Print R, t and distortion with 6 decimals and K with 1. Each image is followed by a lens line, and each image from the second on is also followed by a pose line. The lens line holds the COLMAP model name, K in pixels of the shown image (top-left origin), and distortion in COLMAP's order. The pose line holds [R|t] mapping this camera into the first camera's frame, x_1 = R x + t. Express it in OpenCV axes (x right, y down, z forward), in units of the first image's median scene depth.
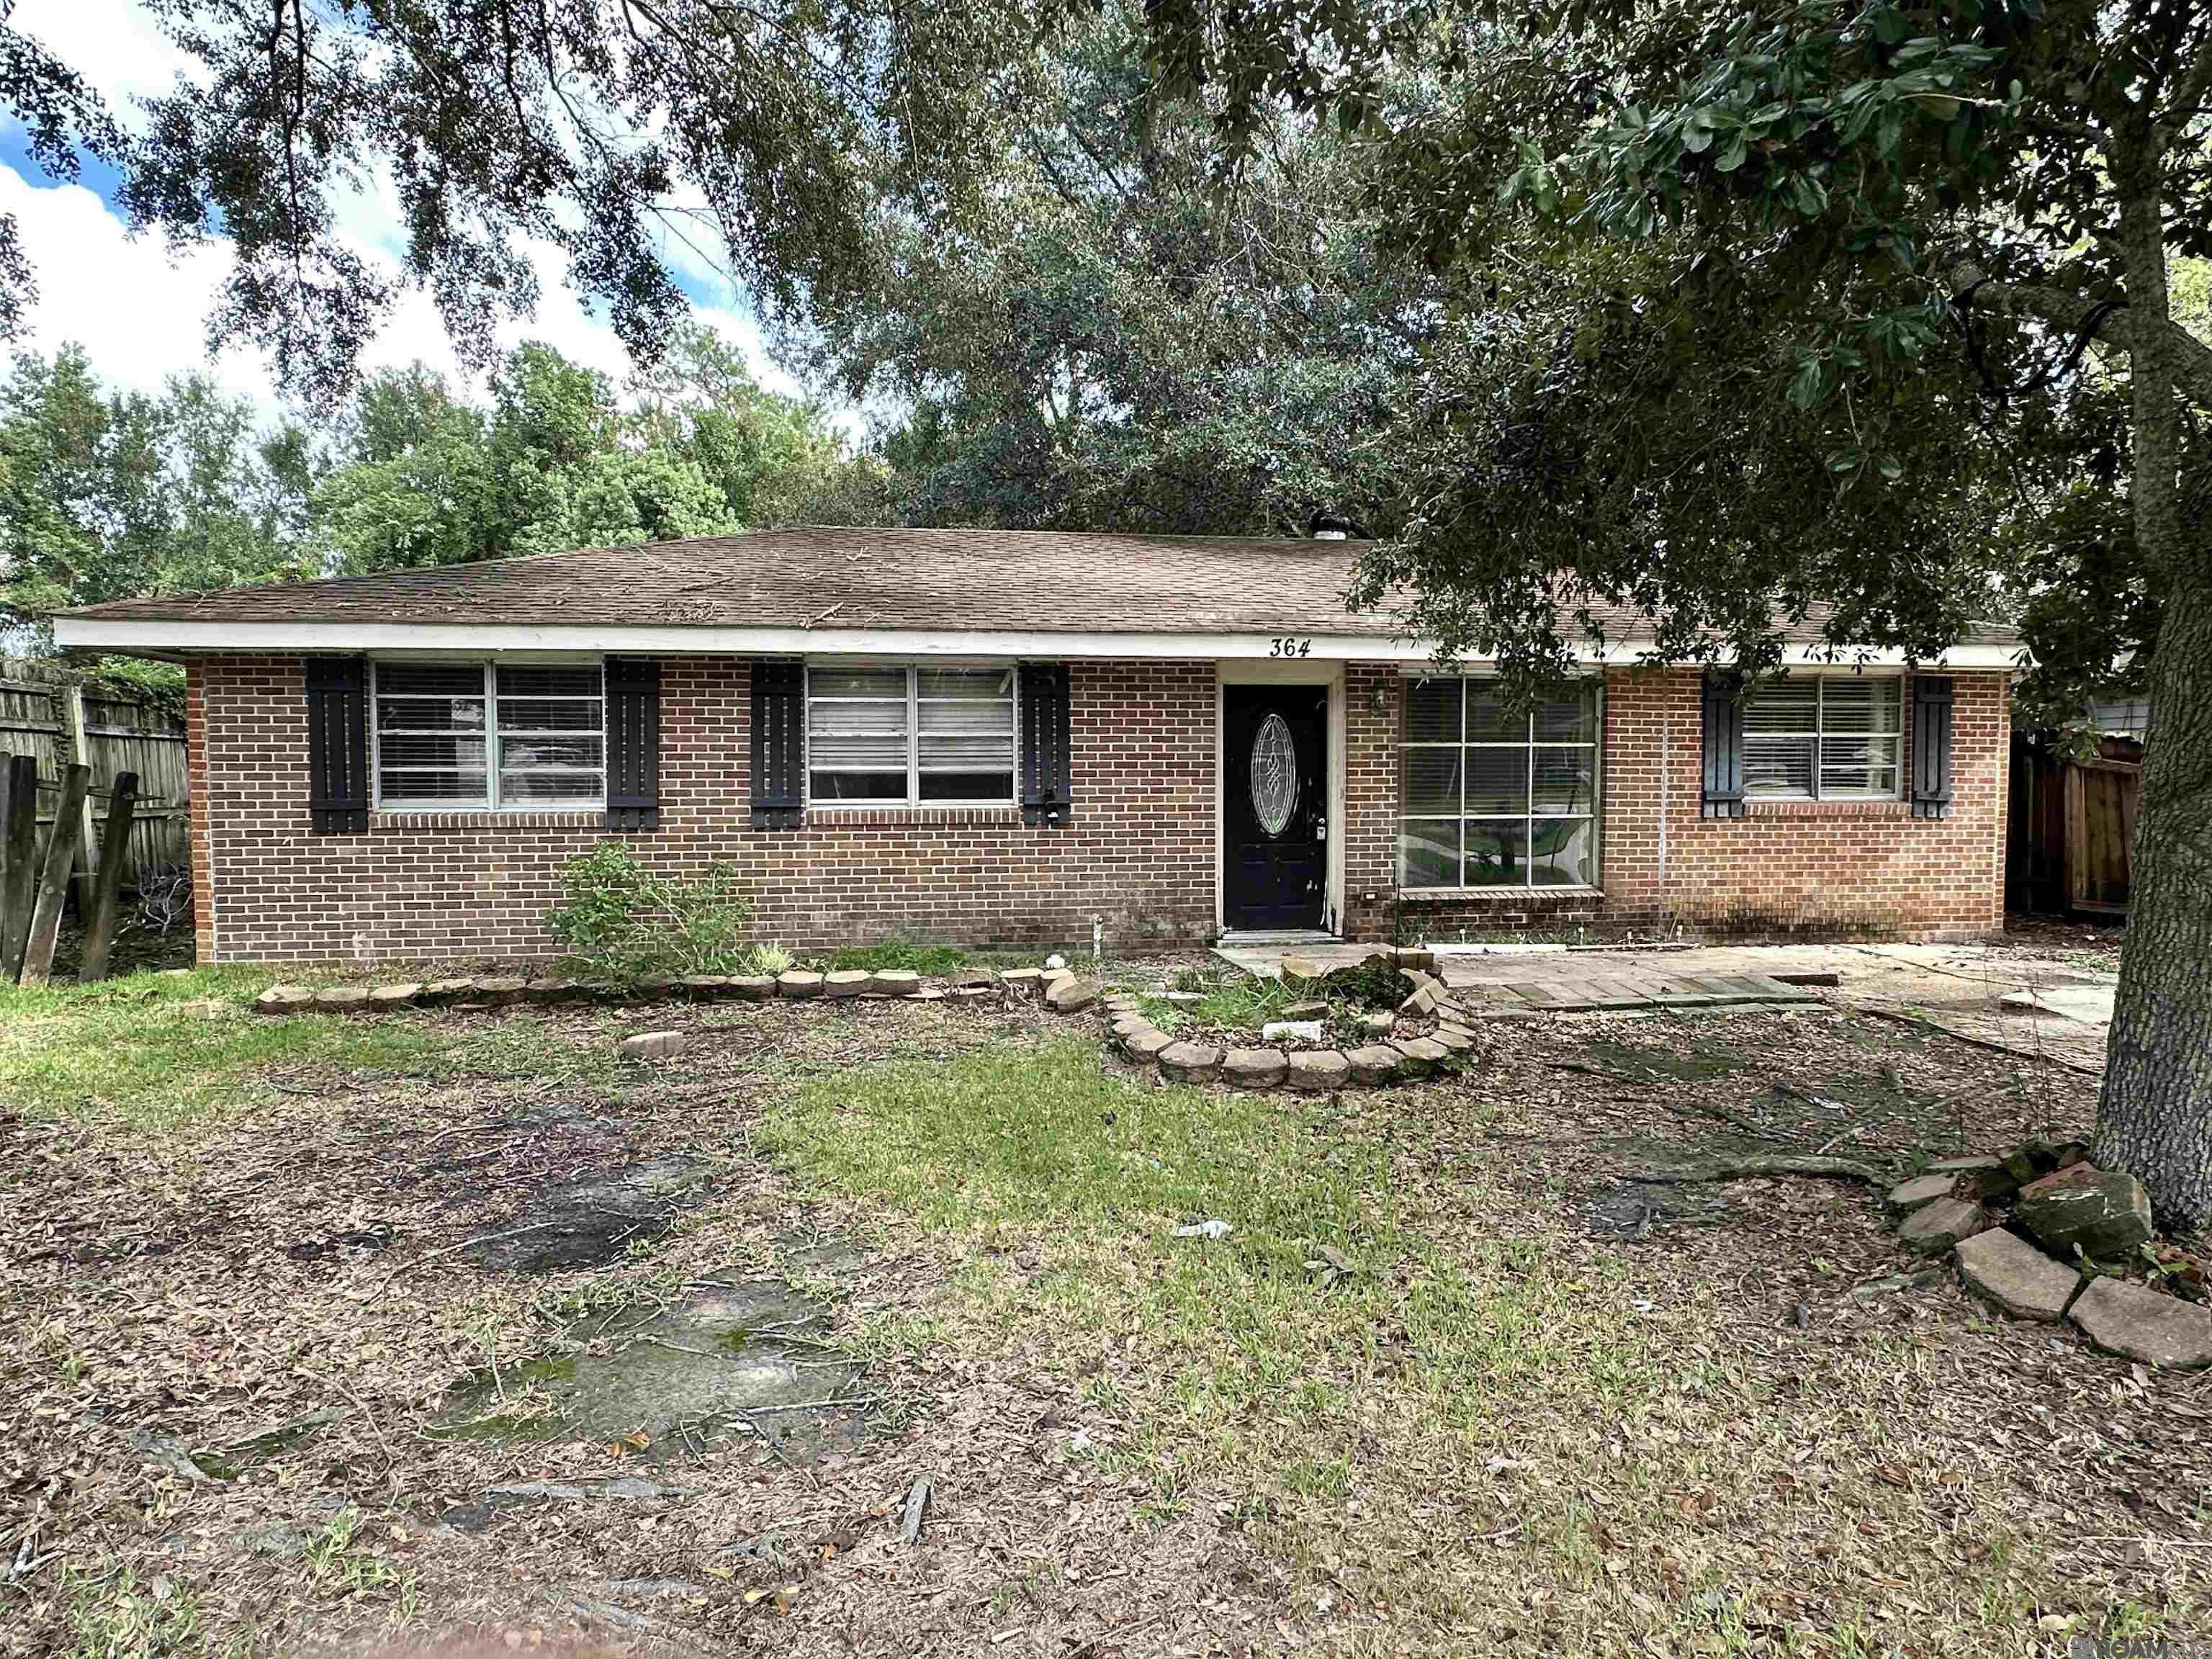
lens RADIAL K [[1360.0, 0, 1083.9], [0, 1360.0, 842.7], [0, 0, 1]] dist [-0.046604, 0.031078]
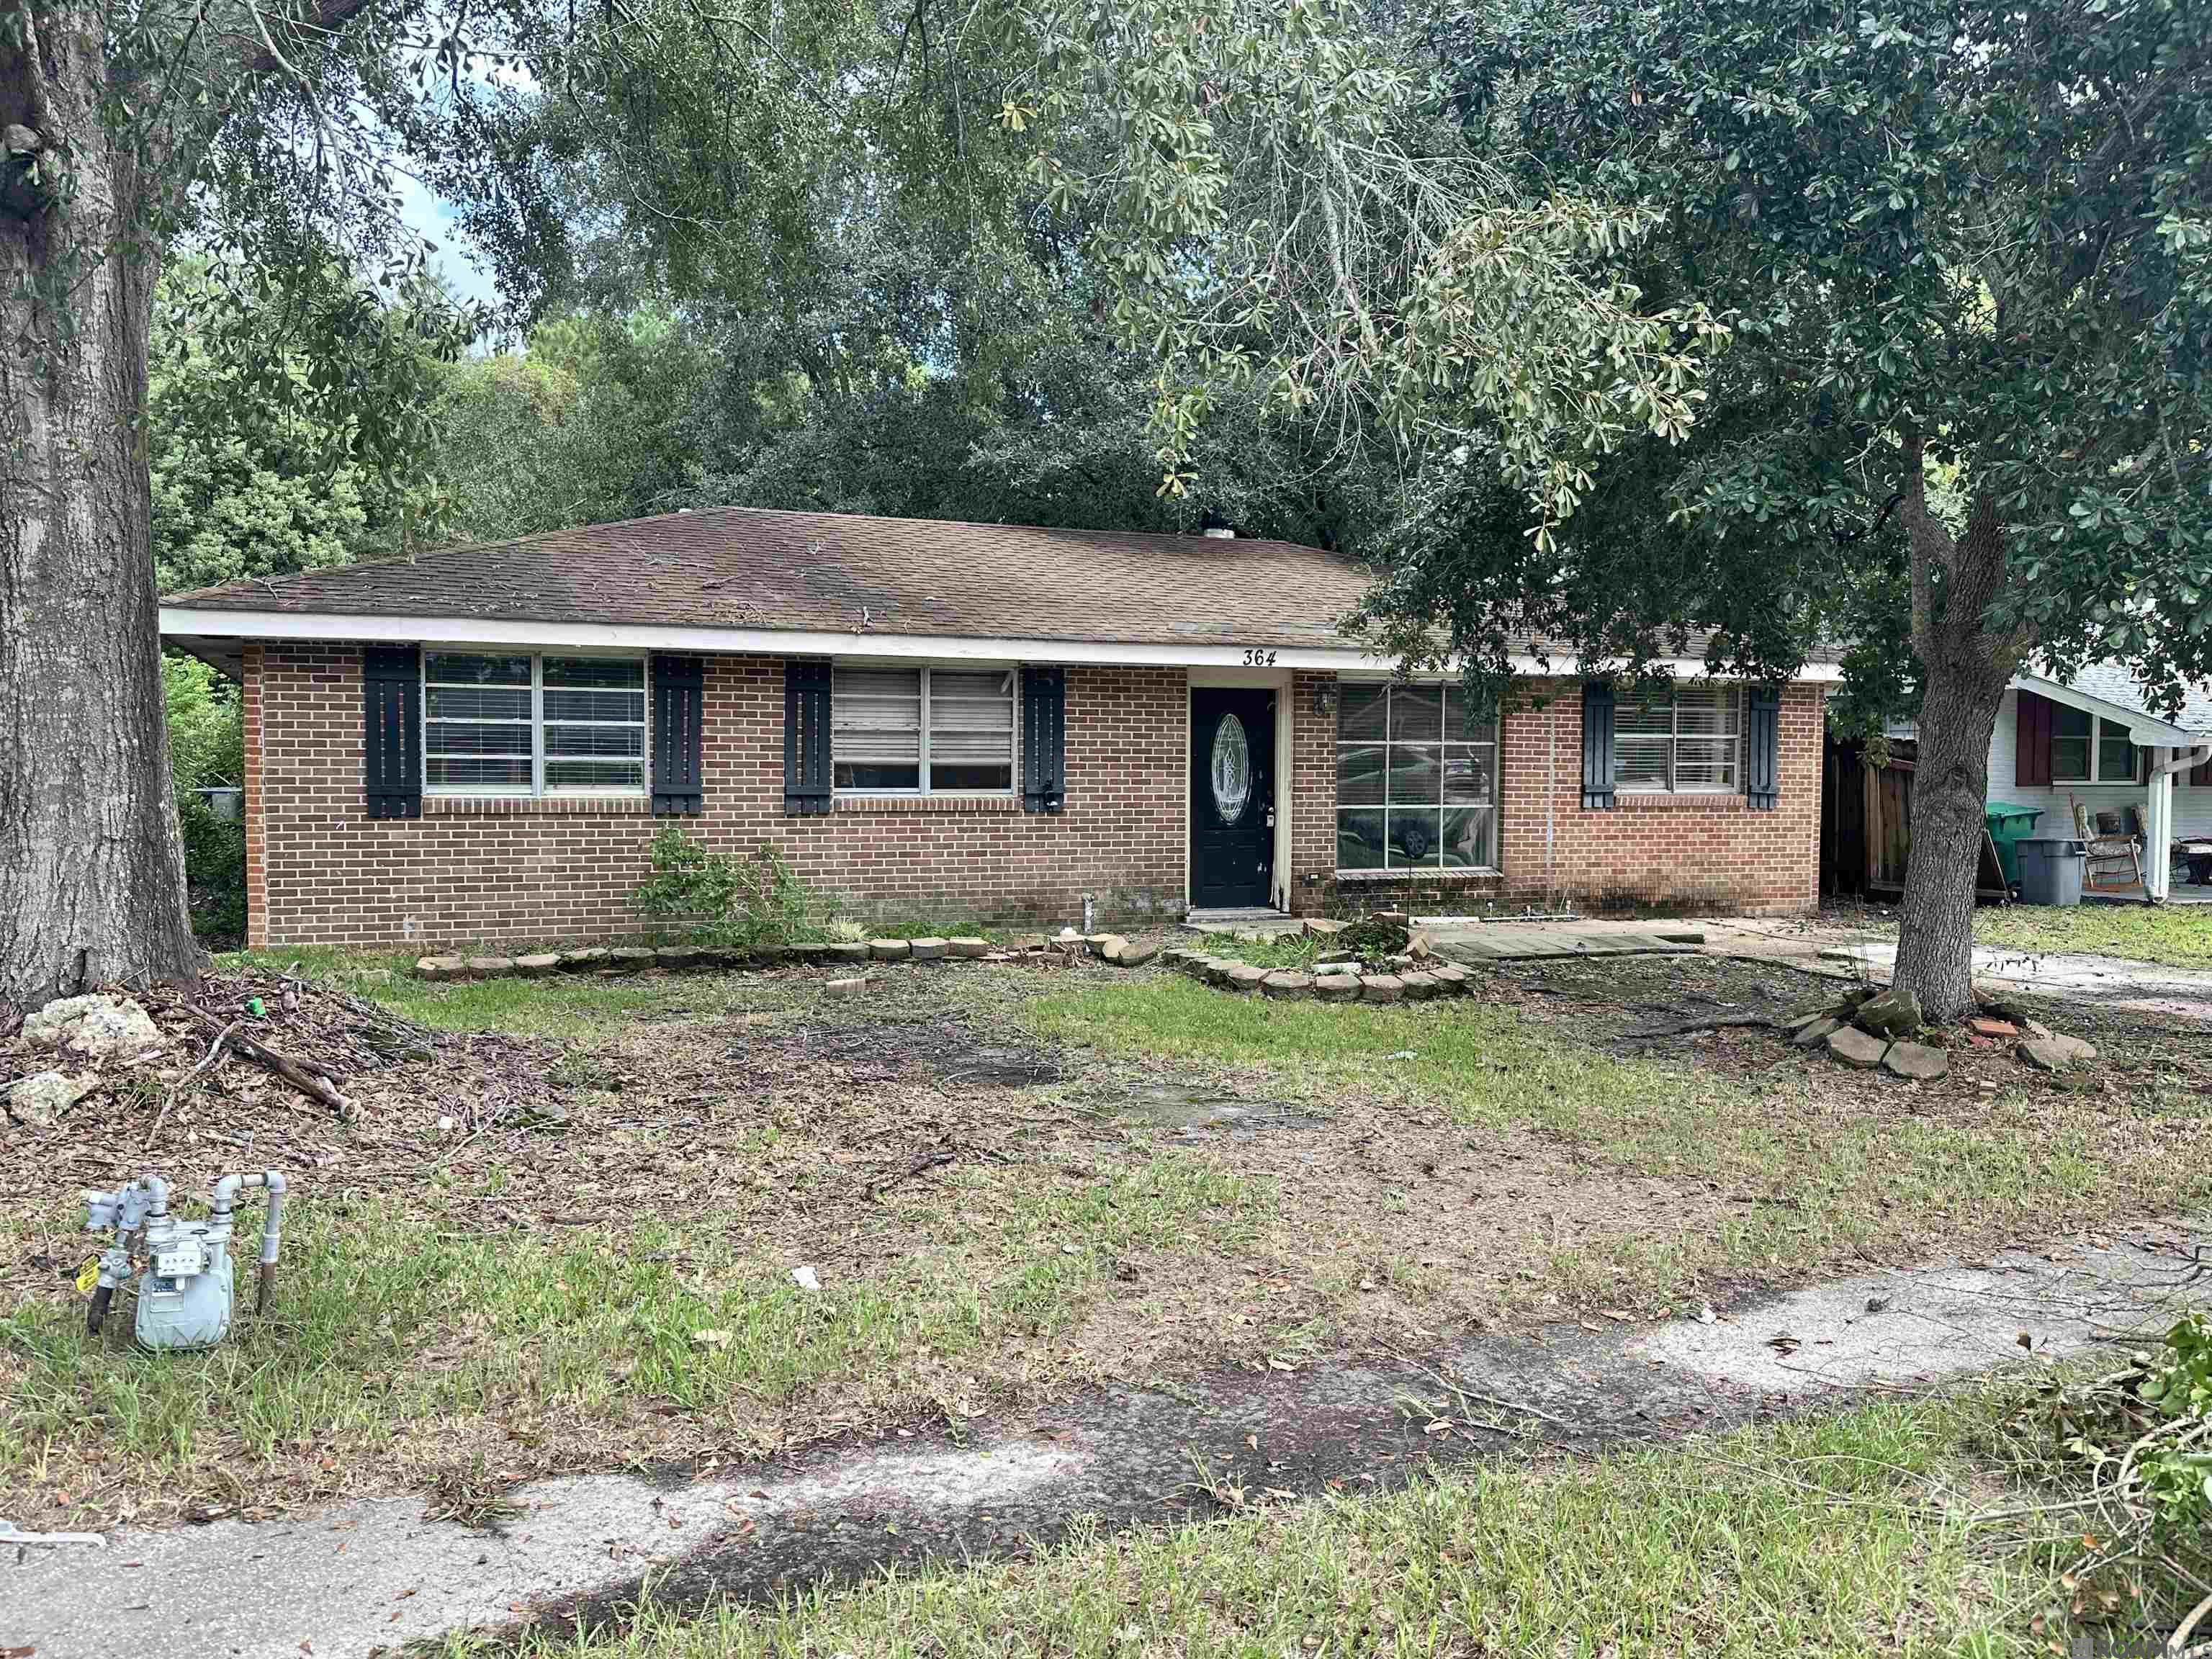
lens RADIAL K [[1735.1, 0, 1101.2], [0, 1735.1, 825.0], [0, 0, 1]] dist [0.013306, -0.027380]
pose [[0.975042, 0.000432, 0.222020, -0.307669], [0.002393, 0.999920, -0.012456, 0.015448], [-0.222008, 0.012677, 0.974962, -0.400637]]
